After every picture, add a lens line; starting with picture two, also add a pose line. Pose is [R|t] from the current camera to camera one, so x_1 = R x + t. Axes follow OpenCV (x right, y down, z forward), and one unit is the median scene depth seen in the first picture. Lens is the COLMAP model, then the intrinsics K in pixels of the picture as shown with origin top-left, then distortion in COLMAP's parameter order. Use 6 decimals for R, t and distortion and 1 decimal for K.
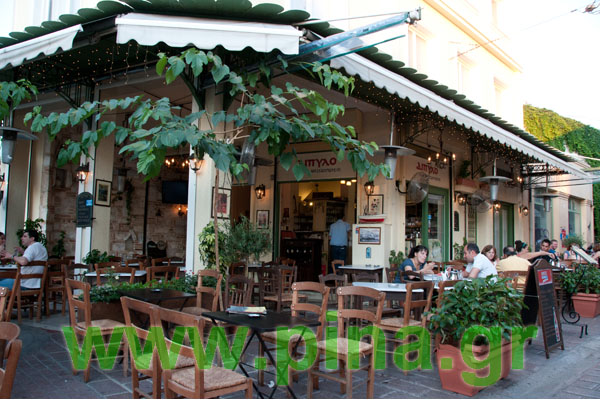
lens RADIAL K [[477.0, 0, 300.0], [0, 477.0, 200.0], [0, 0, 1]] dist [-0.097237, 0.010156]
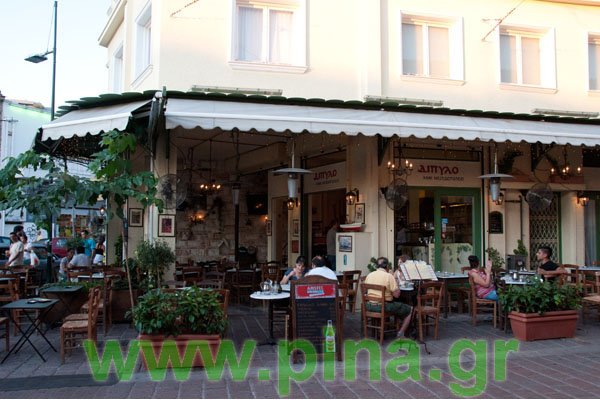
lens RADIAL K [[518.8, 0, 300.0], [0, 518.8, 200.0], [0, 0, 1]] dist [-0.058285, -0.011356]
pose [[0.841880, -0.054369, -0.536919, 0.655884], [0.066362, 0.997791, 0.003017, -0.031075], [0.535569, -0.038171, 0.843628, -0.025006]]
